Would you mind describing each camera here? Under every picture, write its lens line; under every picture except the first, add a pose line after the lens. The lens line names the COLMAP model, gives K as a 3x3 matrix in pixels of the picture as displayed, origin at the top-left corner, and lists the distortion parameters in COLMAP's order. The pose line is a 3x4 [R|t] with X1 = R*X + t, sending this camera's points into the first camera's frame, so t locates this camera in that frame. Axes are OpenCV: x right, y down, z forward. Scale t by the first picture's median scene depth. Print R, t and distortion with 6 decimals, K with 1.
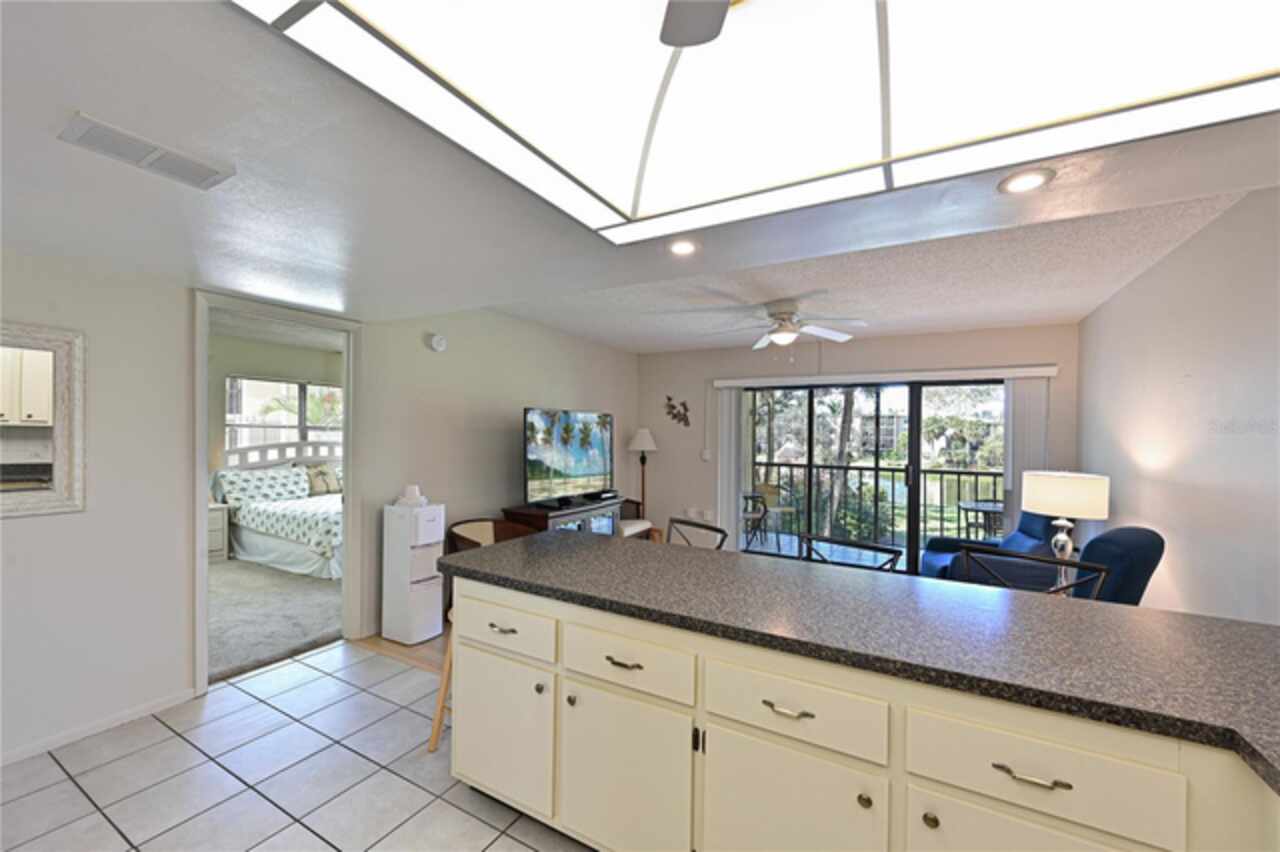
lens RADIAL K [[511.2, 0, 635.4], [0, 511.2, 439.0], [0, 0, 1]] dist [0.021509, -0.000073]
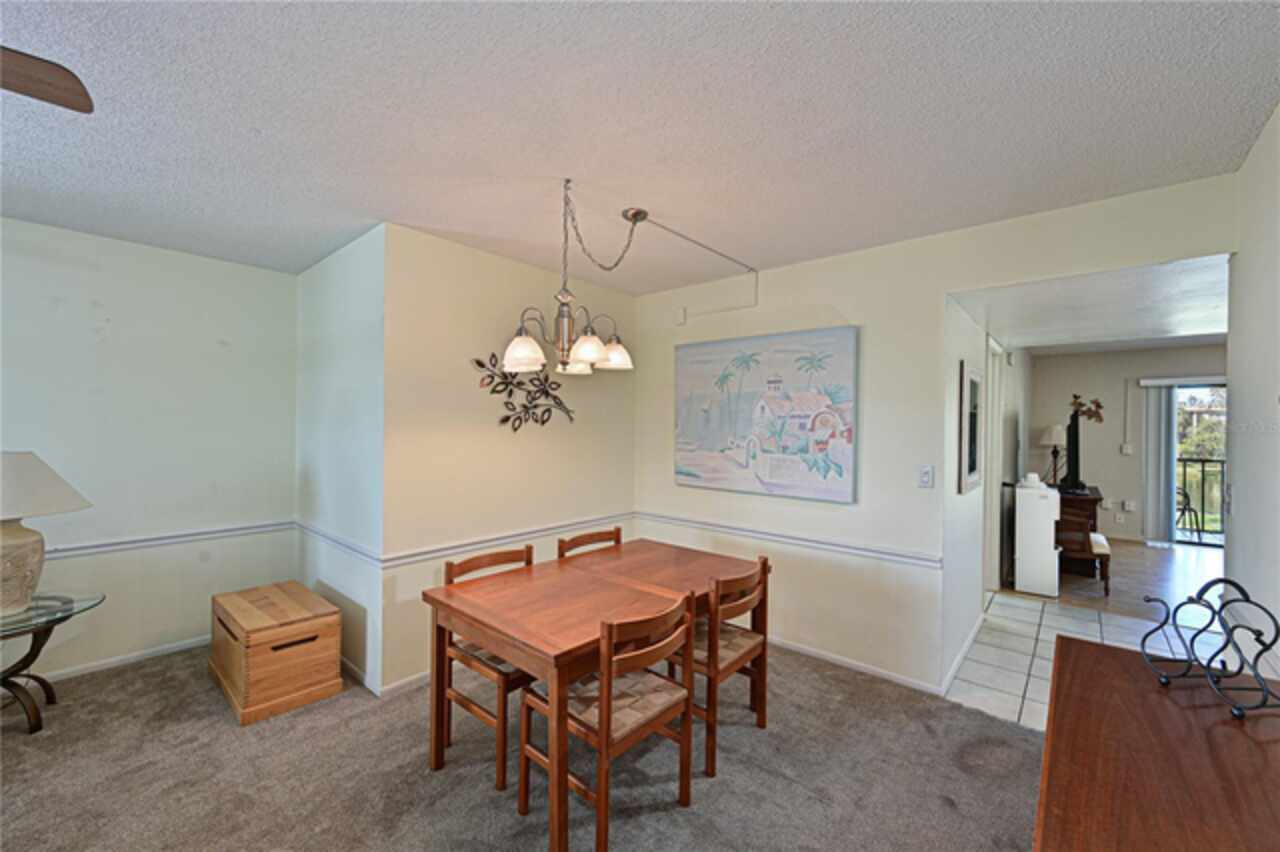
lens RADIAL K [[515.8, 0, 632.7], [0, 515.8, 426.1], [0, 0, 1]] dist [-0.003133, -0.000327]
pose [[0.980084, 0.002491, -0.198566, -0.803821], [-0.003095, 0.999991, -0.002731, -0.013897], [0.198557, 0.003291, 0.980084, -0.321360]]
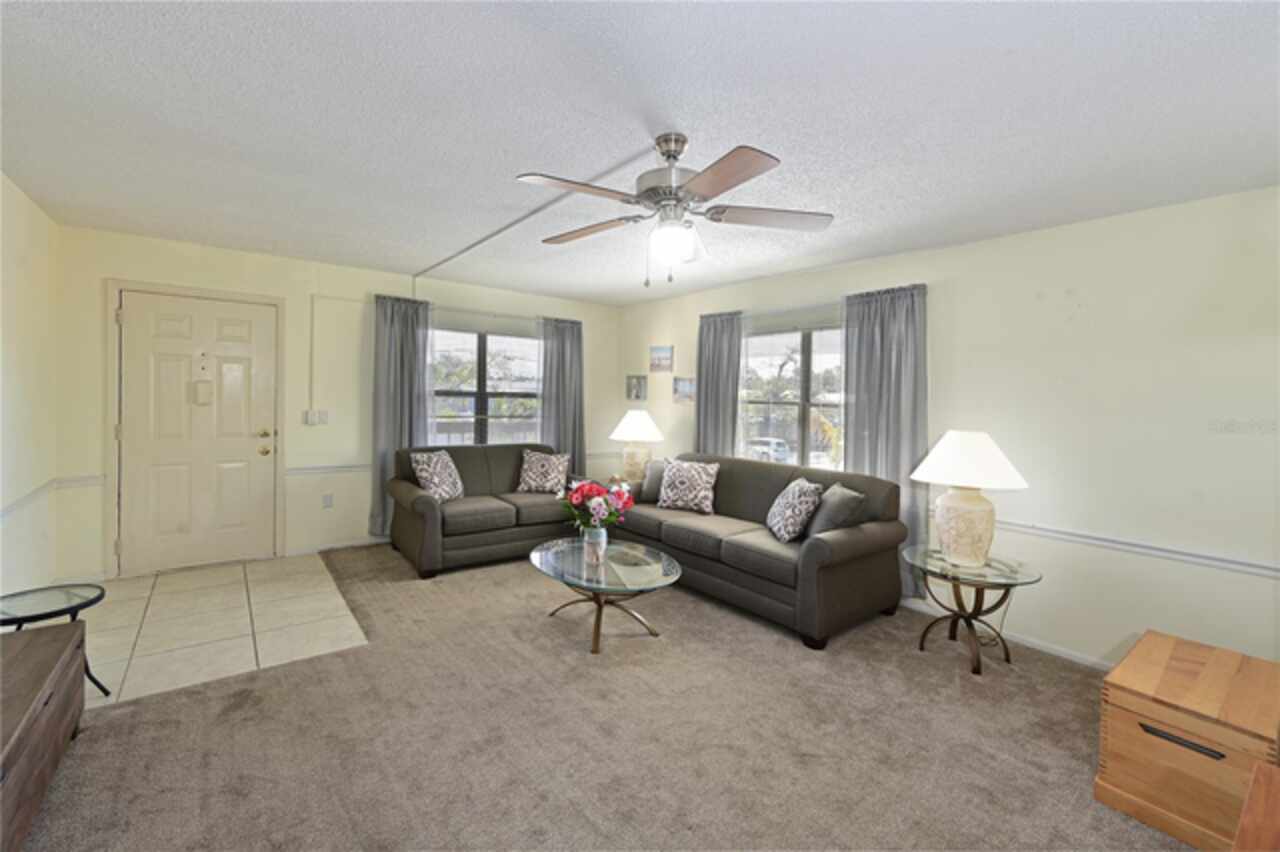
lens RADIAL K [[539.4, 0, 641.8], [0, 539.4, 410.2], [0, 0, 1]] dist [-0.000202, -0.000140]
pose [[-0.381128, 0.008369, -0.924484, -0.772137], [-0.028667, 0.999371, 0.020865, -0.014480], [0.924078, 0.034455, -0.380649, -0.098726]]
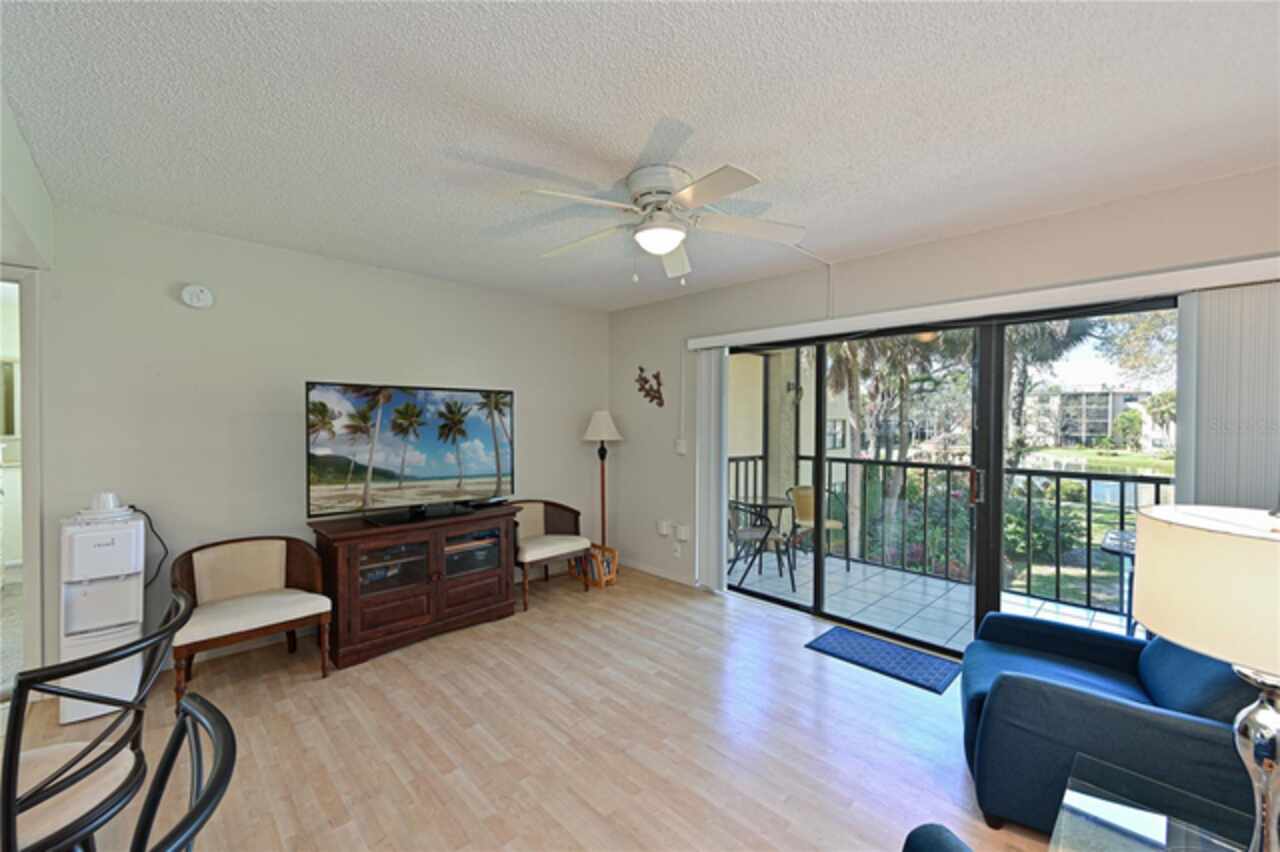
lens RADIAL K [[515.8, 0, 632.7], [0, 515.8, 426.1], [0, 0, 1]] dist [-0.003133, -0.000327]
pose [[0.958780, -0.007344, -0.284055, 0.332699], [0.007902, 0.999968, 0.000817, 0.001871], [0.284040, -0.003027, 0.958808, 0.360816]]
